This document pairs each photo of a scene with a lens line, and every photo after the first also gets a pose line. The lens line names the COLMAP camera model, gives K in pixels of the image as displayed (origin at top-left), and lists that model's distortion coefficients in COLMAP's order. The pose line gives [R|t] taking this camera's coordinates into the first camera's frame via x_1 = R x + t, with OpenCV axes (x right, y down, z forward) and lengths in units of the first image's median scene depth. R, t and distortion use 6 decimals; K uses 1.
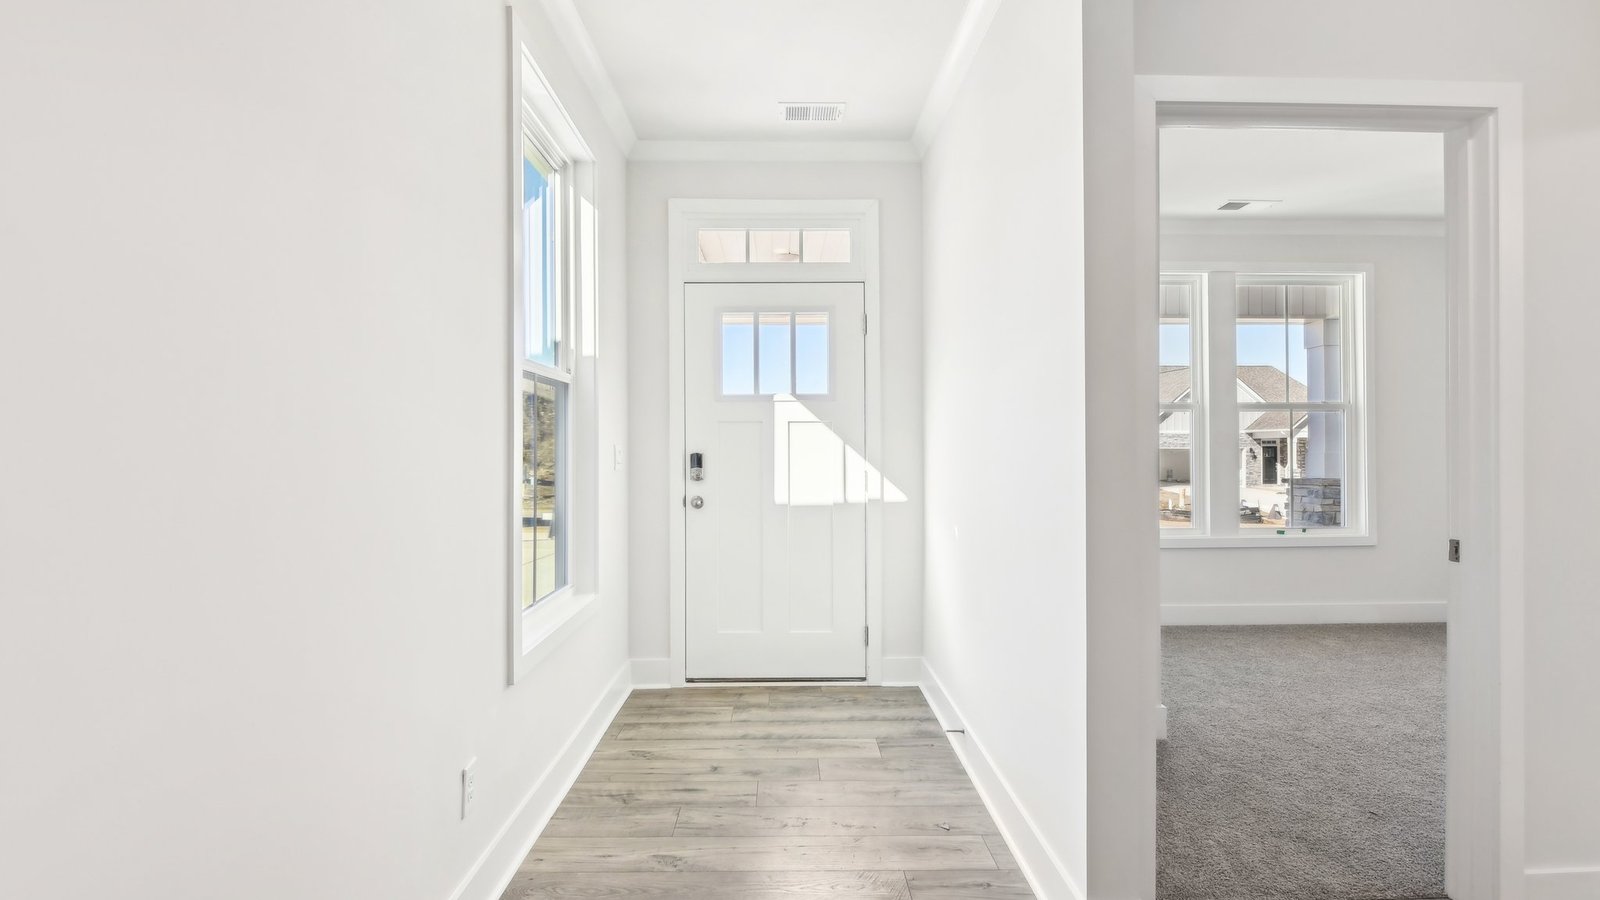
lens RADIAL K [[707.0, 0, 800.4], [0, 707.0, 451.2], [0, 0, 1]] dist [-0.018513, -0.000430]
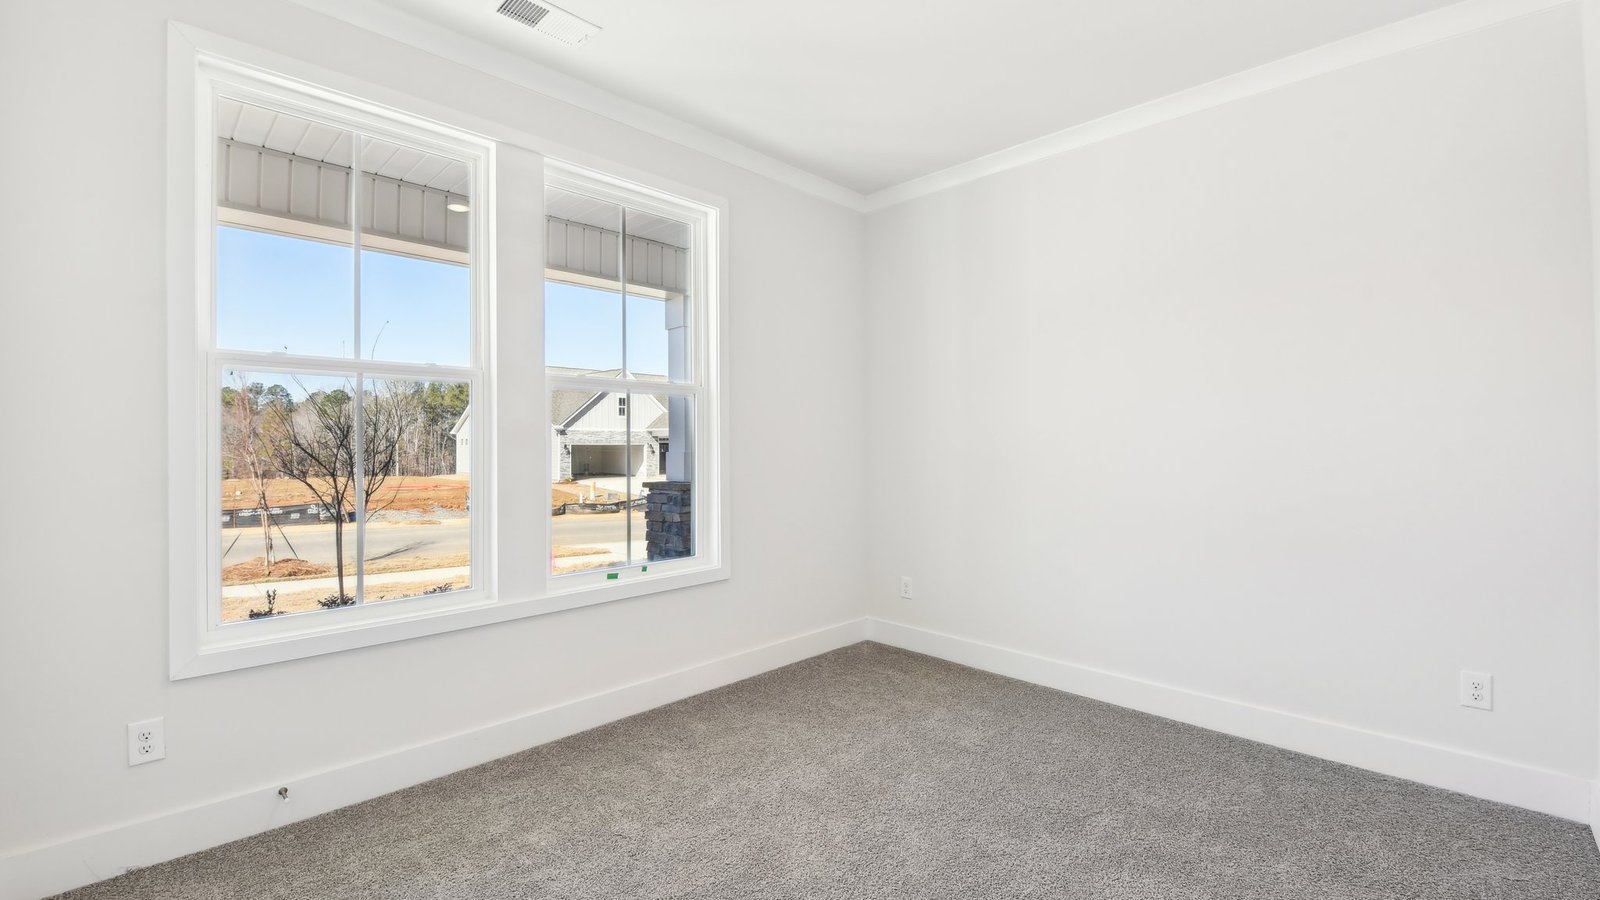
lens RADIAL K [[667.0, 0, 800.0], [0, 667.0, 450.0], [0, 0, 1]] dist [-0.017721, -0.000965]
pose [[0.706301, -0.002415, 0.707907, 0.335558], [-0.001333, 0.999988, 0.004741, -0.004900], [-0.707910, -0.004292, 0.706289, 0.397896]]
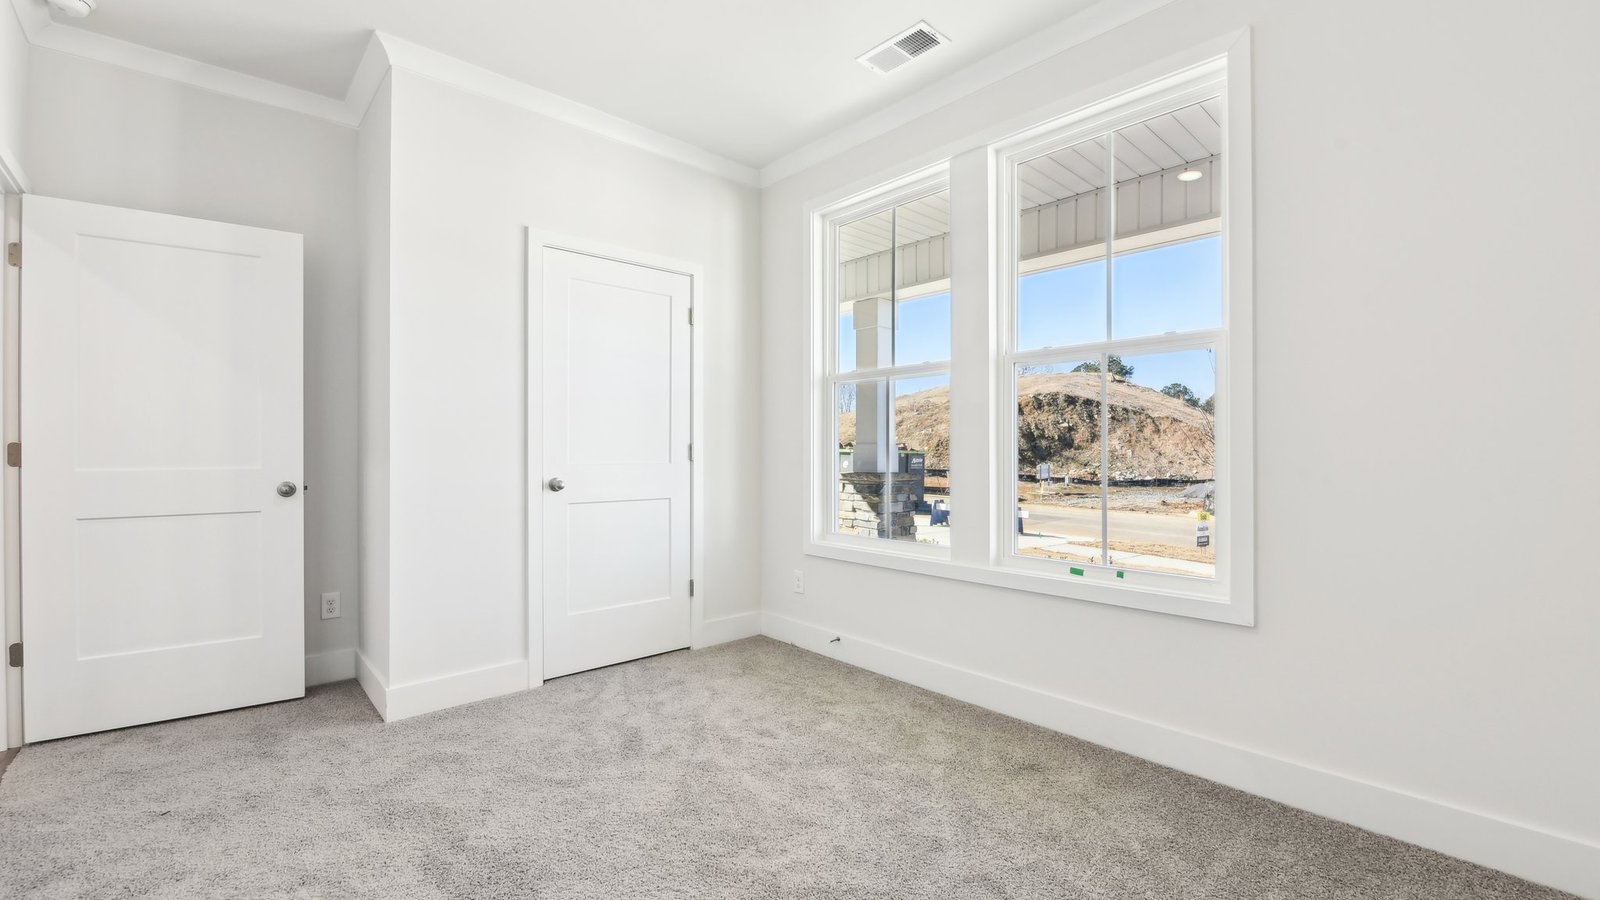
lens RADIAL K [[667.0, 0, 800.0], [0, 667.0, 450.0], [0, 0, 1]] dist [-0.017721, -0.000965]
pose [[0.667300, 0.001528, -0.744788, 0.847302], [0.003031, 0.999984, 0.004767, 0.011394], [0.744783, -0.005439, 0.667284, 0.426253]]
